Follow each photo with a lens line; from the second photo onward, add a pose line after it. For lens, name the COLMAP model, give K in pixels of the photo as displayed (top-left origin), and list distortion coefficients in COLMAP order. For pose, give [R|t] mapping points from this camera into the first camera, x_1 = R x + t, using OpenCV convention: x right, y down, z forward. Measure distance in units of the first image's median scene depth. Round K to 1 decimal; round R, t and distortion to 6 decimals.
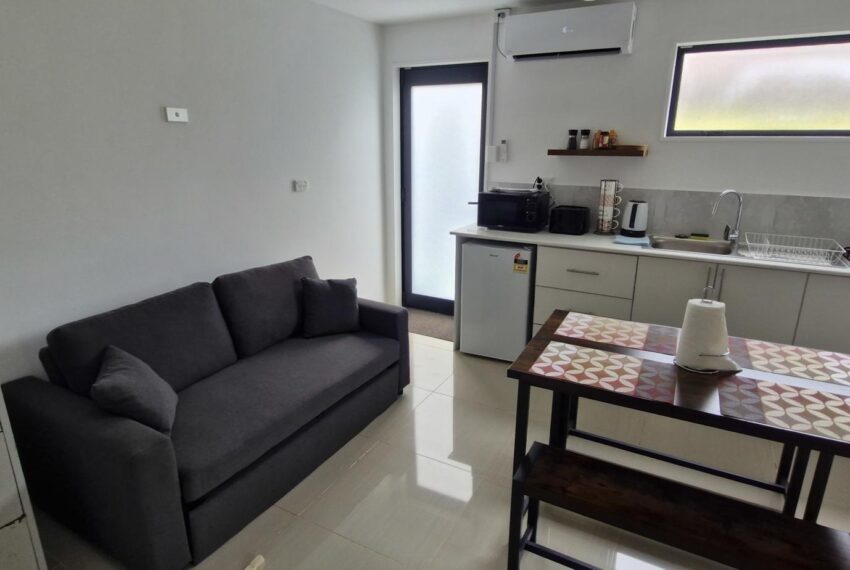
lens RADIAL K [[494.6, 0, 425.0], [0, 494.6, 285.0], [0, 0, 1]] dist [0.025557, -0.000370]
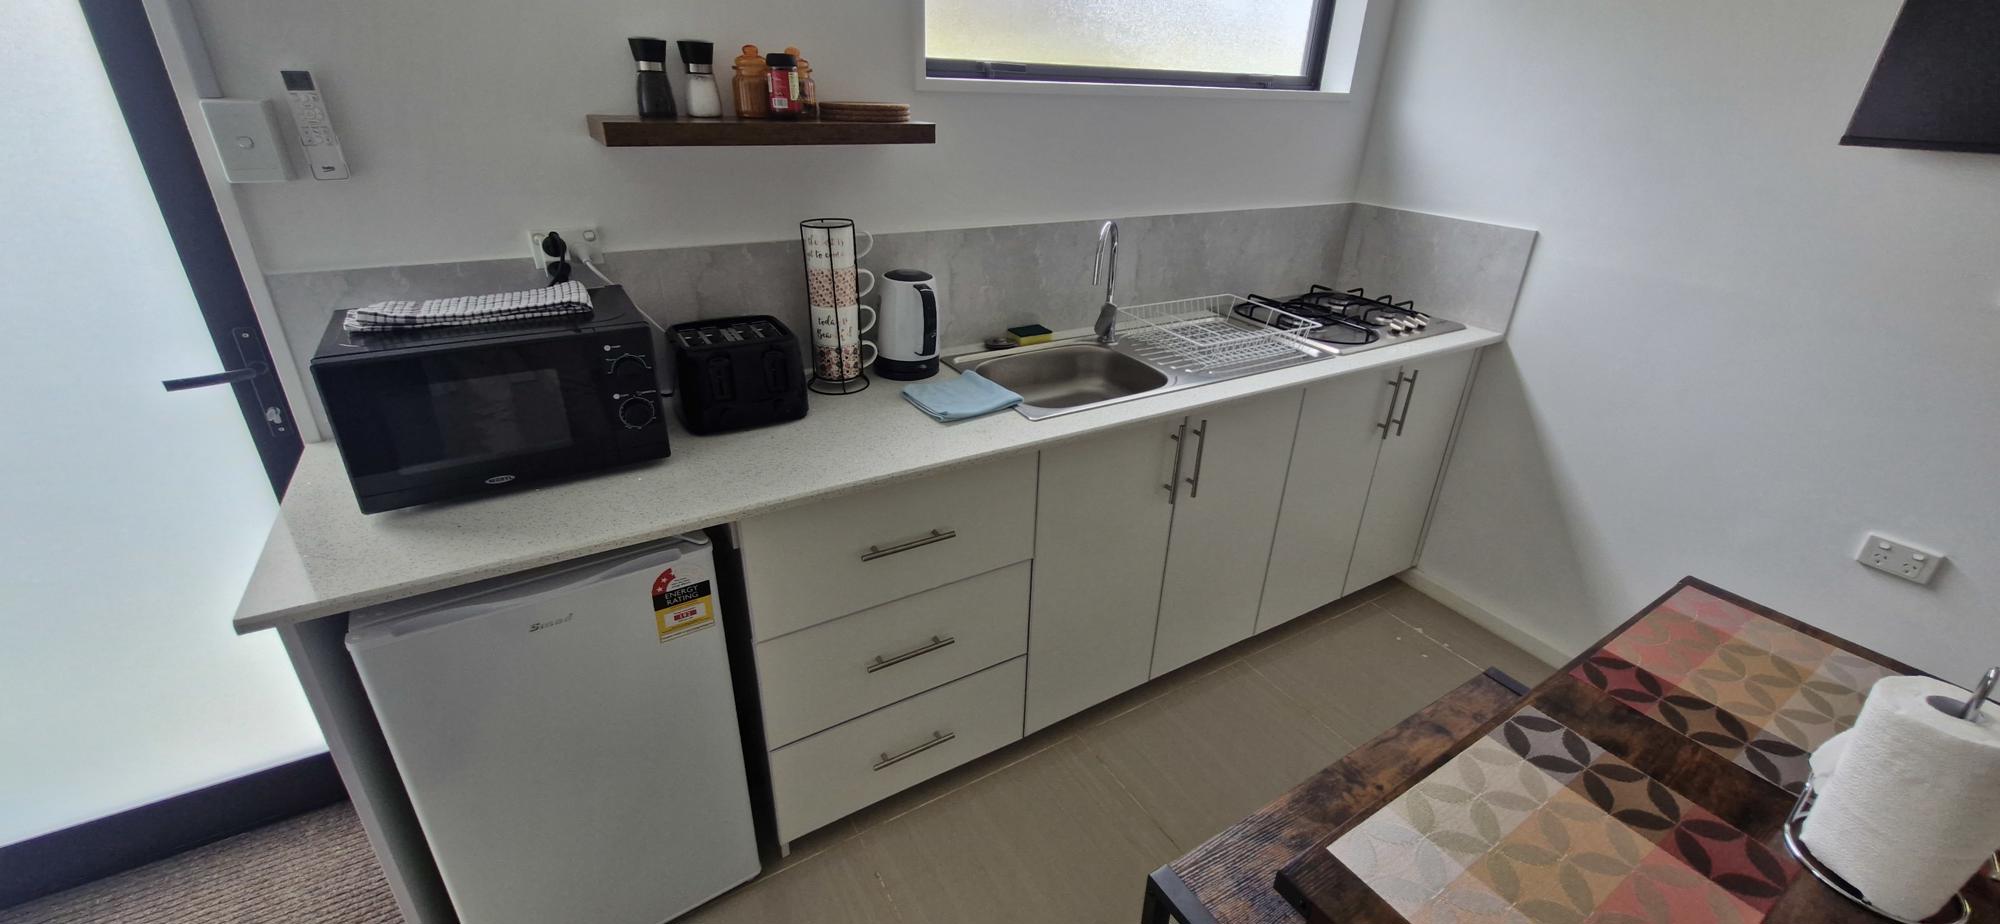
lens RADIAL K [[788.0, 0, 1006.3], [0, 788.0, 450.1], [0, 0, 1]] dist [0.001971, 0.000117]
pose [[0.485534, -0.359605, 0.796832, -0.017795], [0.221002, 0.932364, 0.286106, -0.191702], [-0.845822, 0.037187, 0.532167, 0.640645]]
